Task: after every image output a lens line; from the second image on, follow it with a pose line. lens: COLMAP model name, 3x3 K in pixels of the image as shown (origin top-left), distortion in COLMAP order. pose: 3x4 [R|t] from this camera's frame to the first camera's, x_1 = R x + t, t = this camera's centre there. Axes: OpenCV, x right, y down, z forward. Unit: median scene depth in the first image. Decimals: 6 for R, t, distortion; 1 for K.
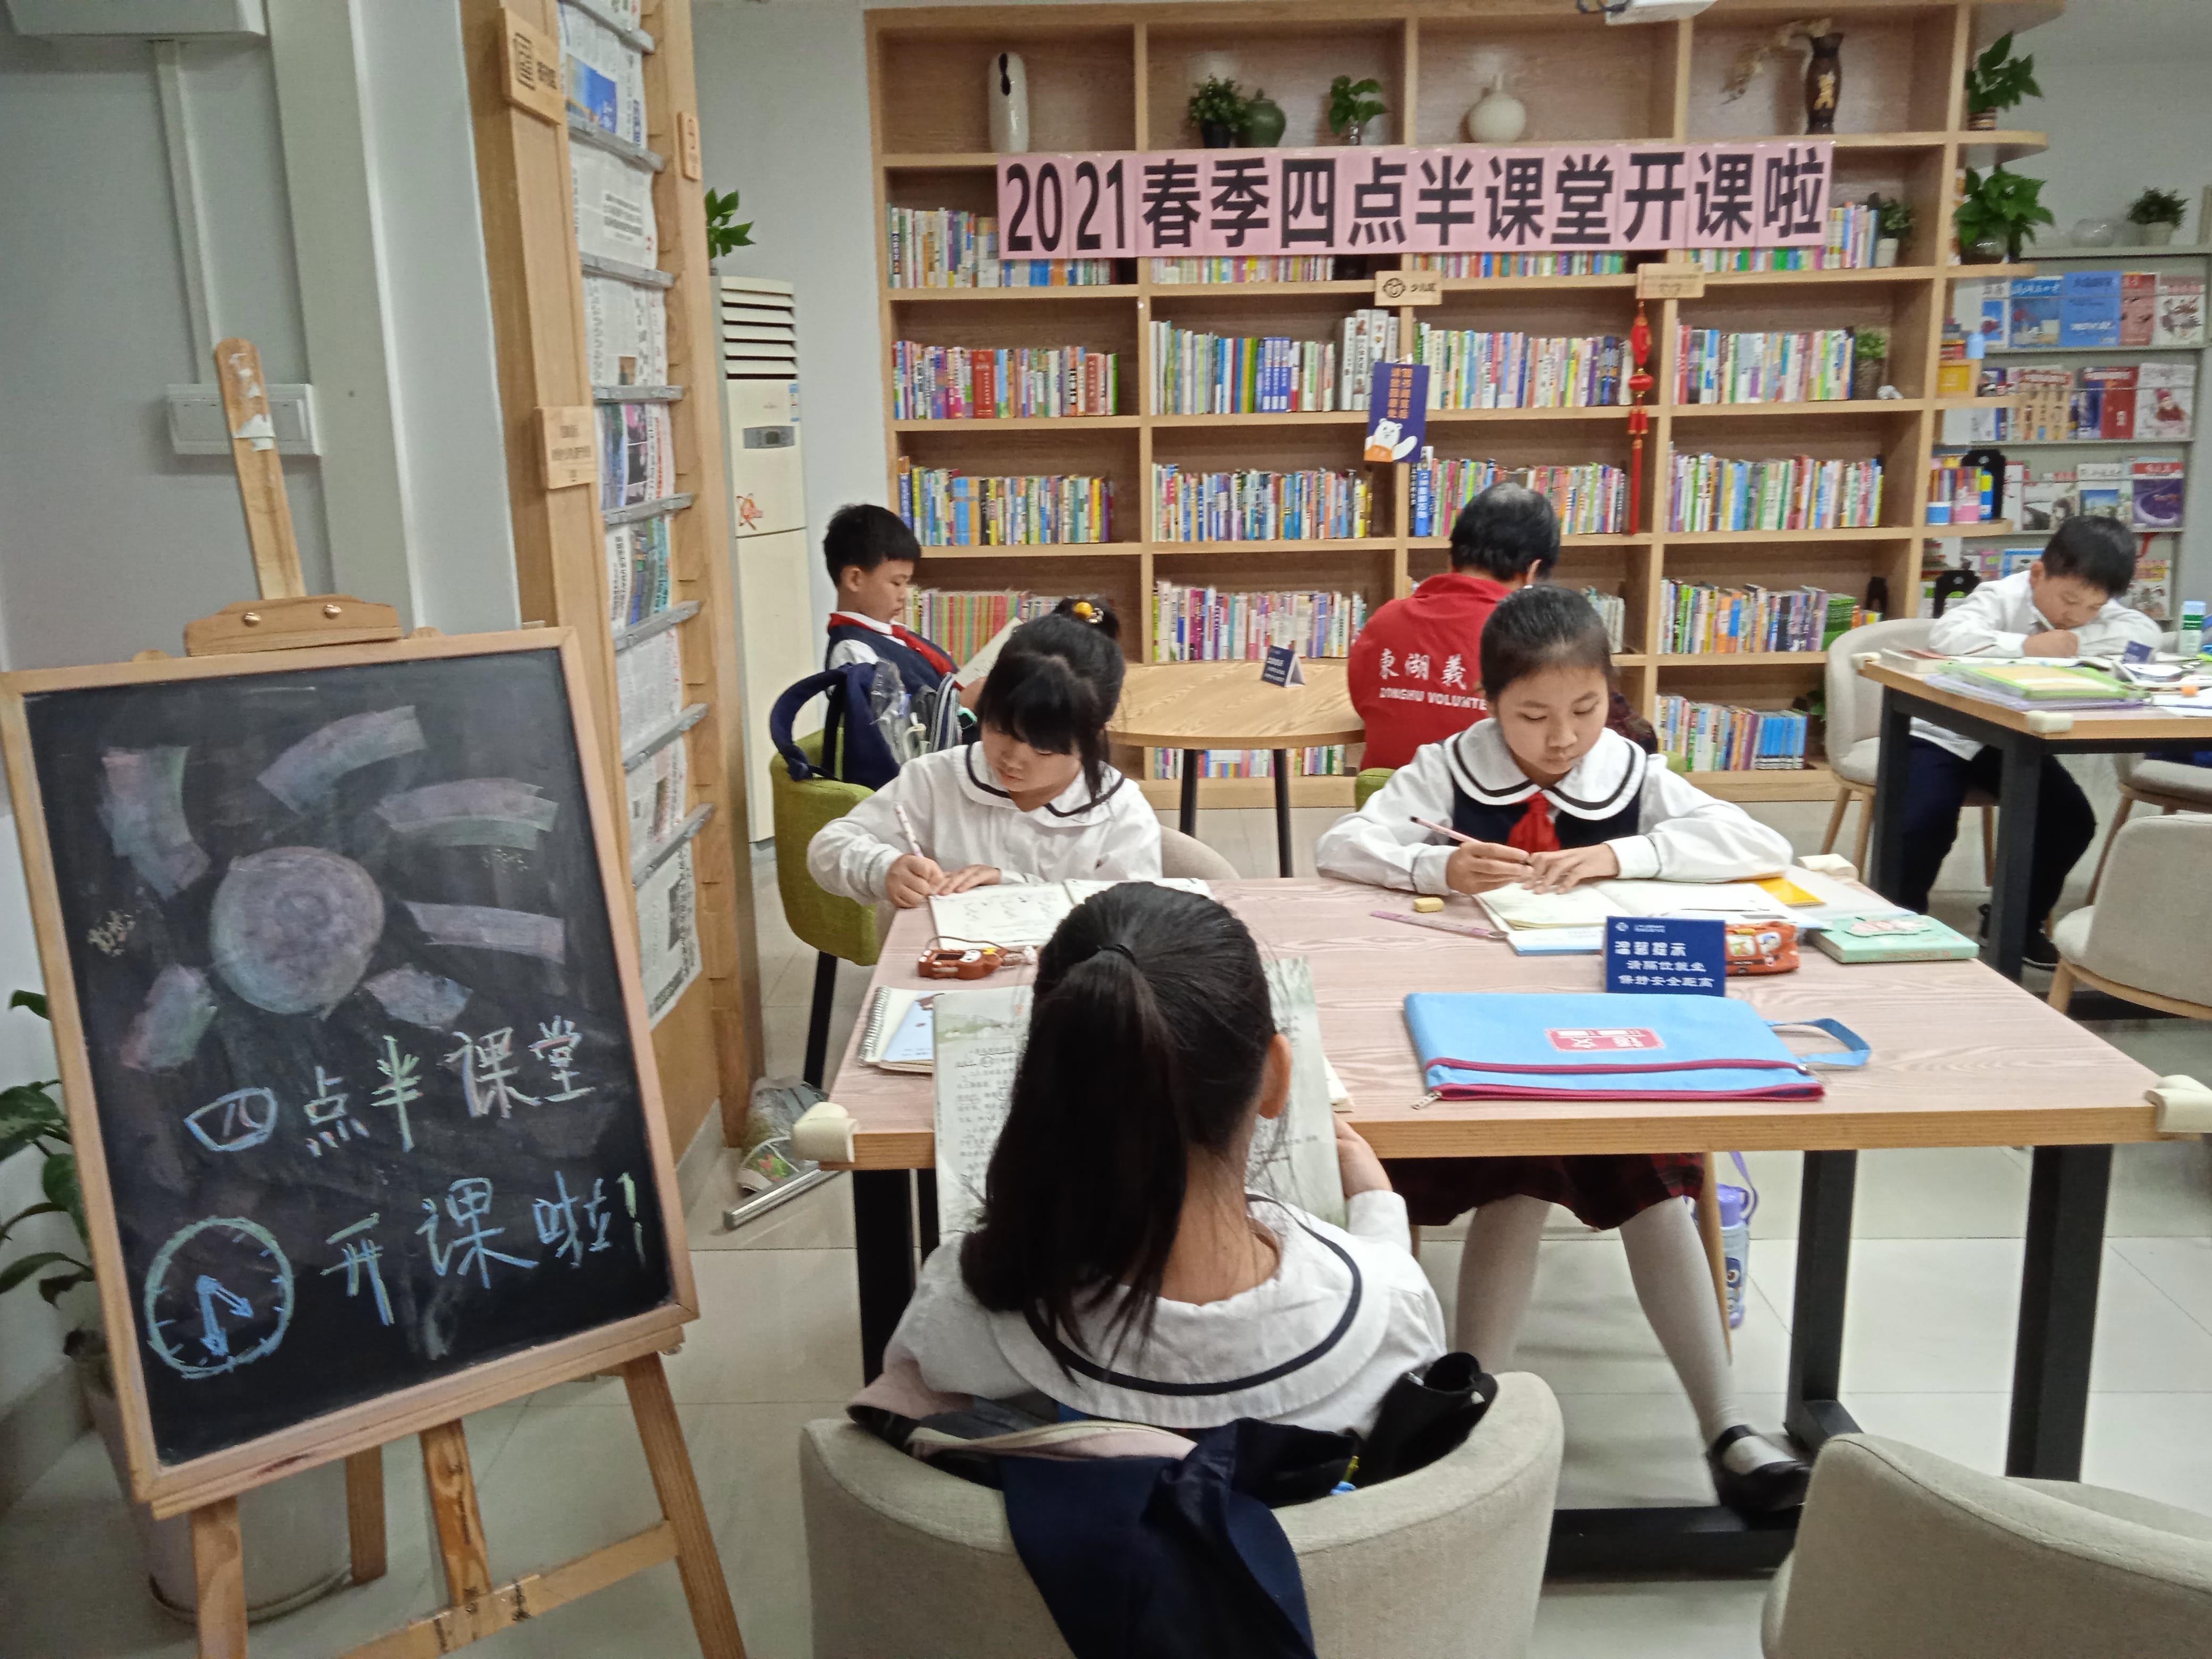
lens RADIAL K [[1844.1, 0, 1115.2], [0, 1844.1, 794.7], [0, 0, 1]] dist [0.063071, -0.012910]
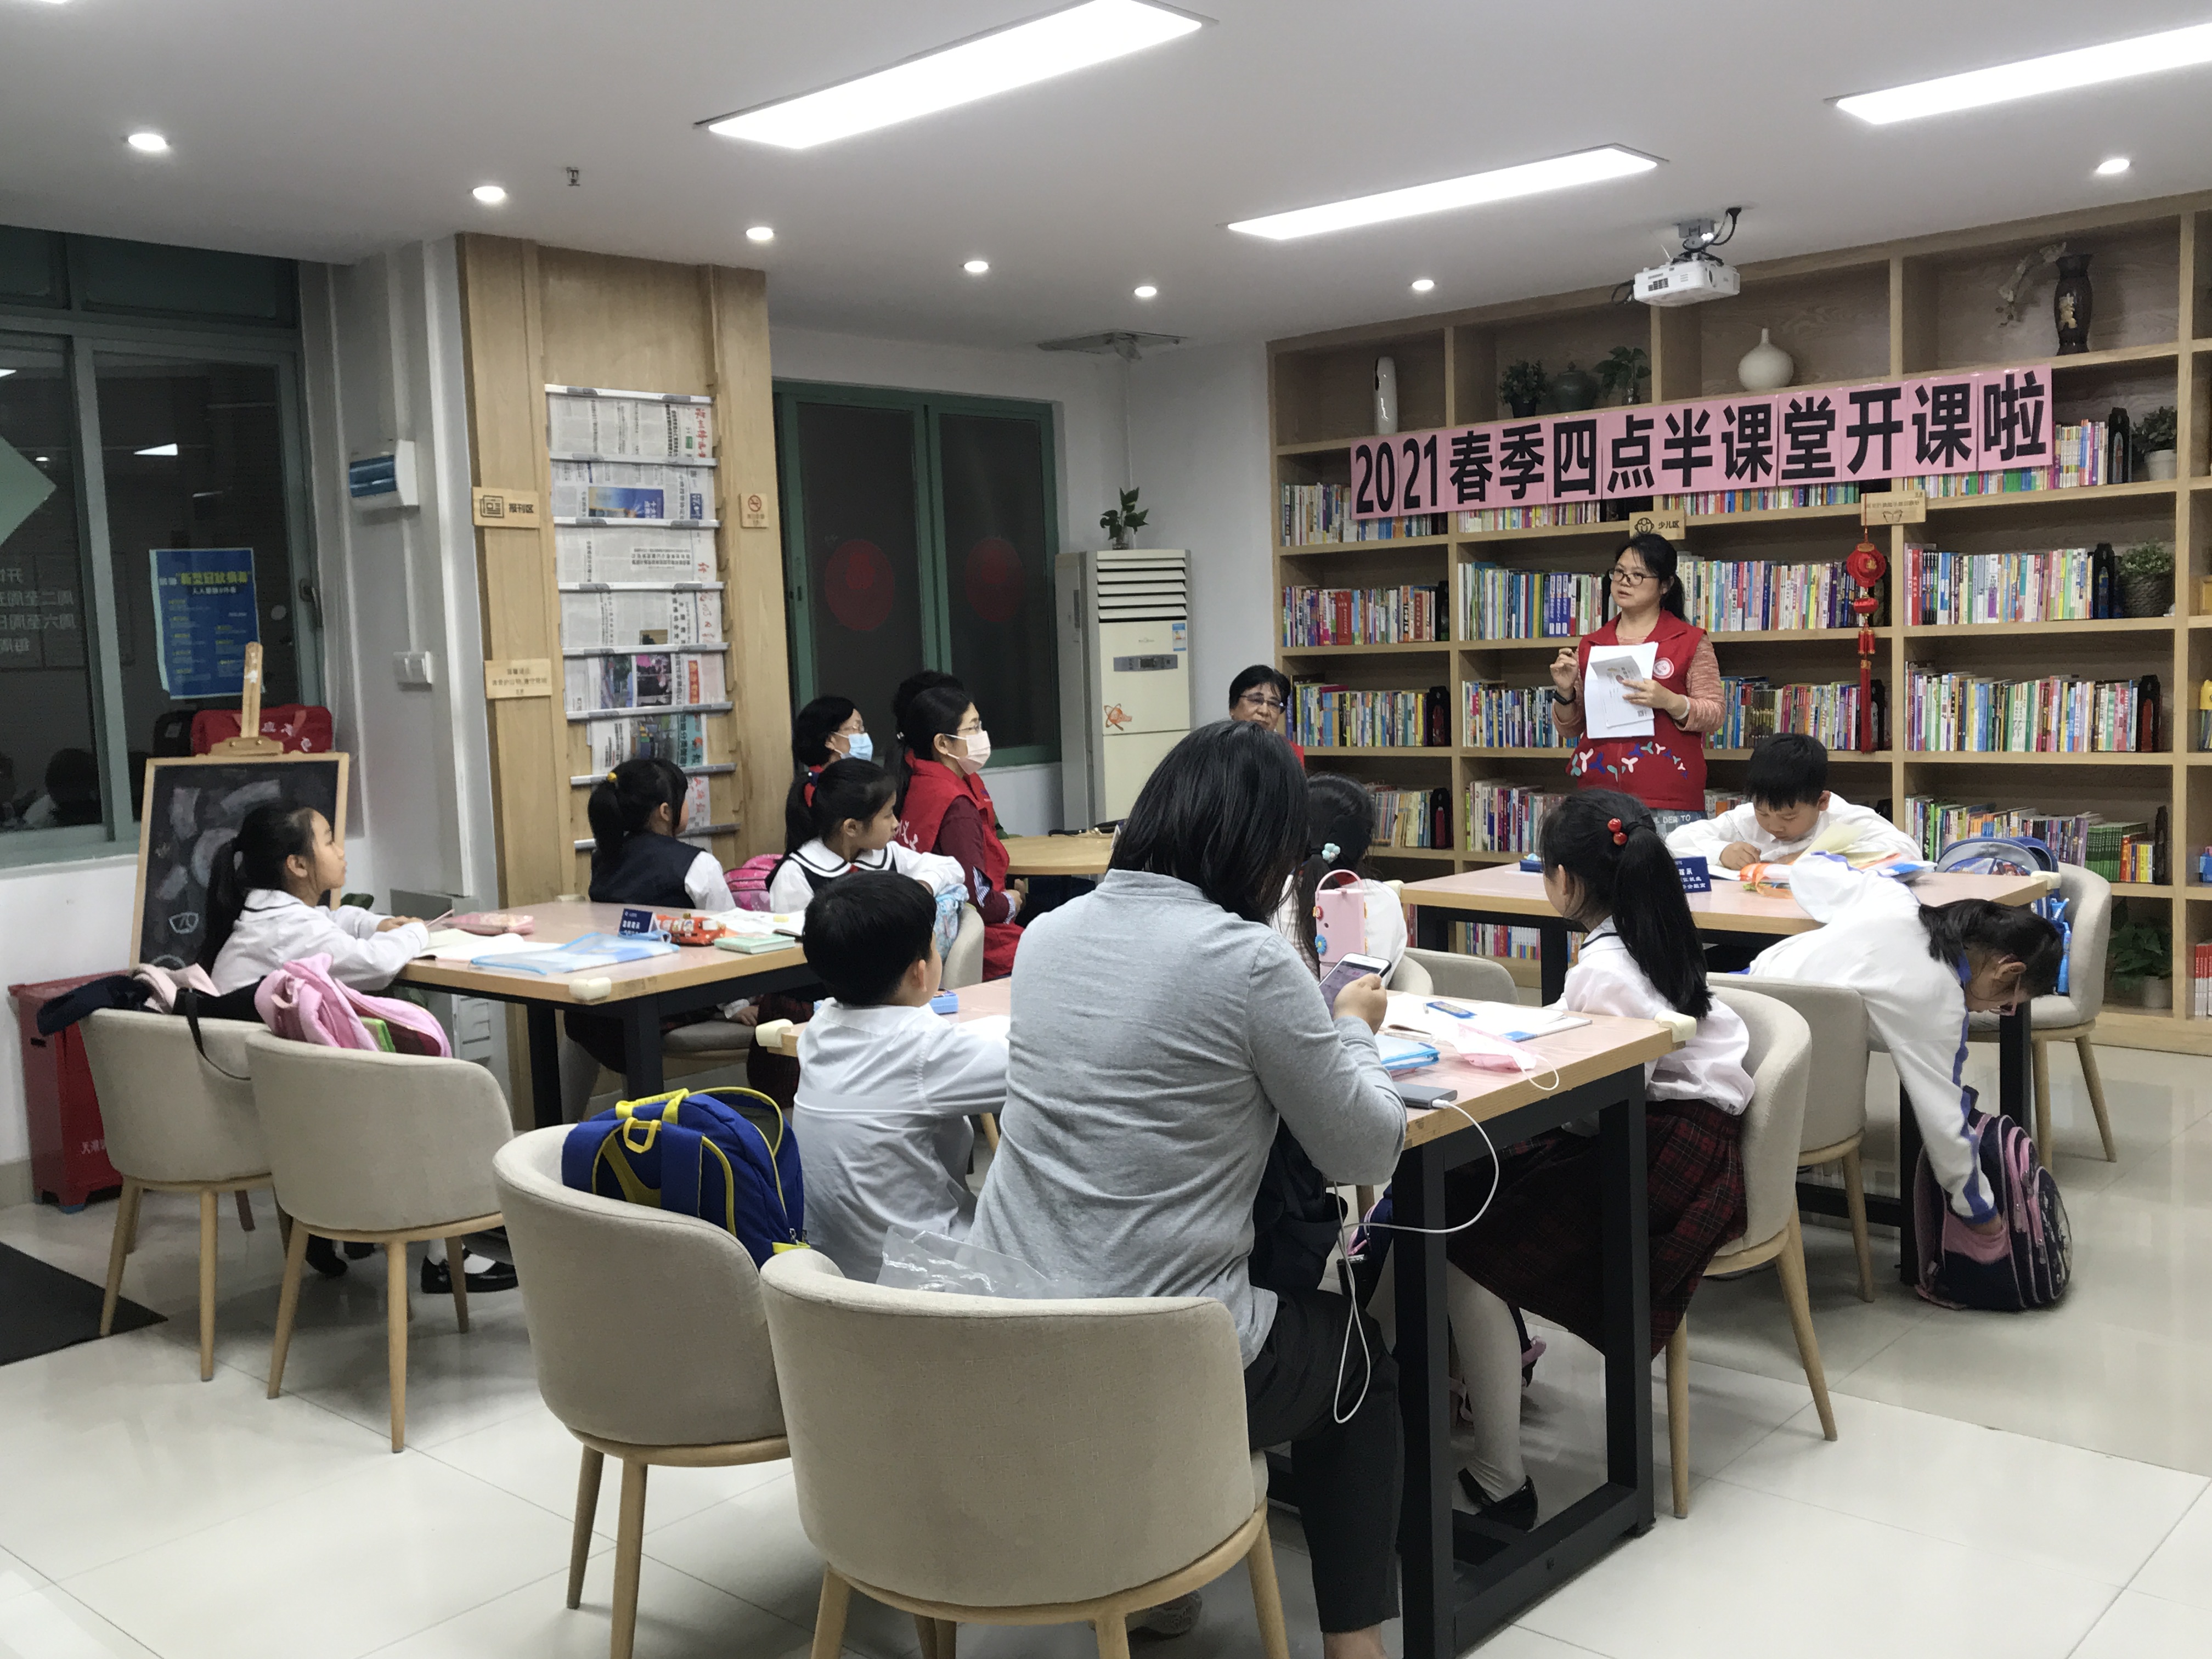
lens RADIAL K [[2063.2, 0, 1108.6], [0, 2063.2, 837.8], [0, 0, 1]] dist [0.025128, 0.000000]
pose [[0.738670, 0.052904, -0.671988, 0.751168], [-0.117914, 0.991685, -0.051541, 0.013657], [0.663674, 0.117309, 0.738766, -0.106734]]
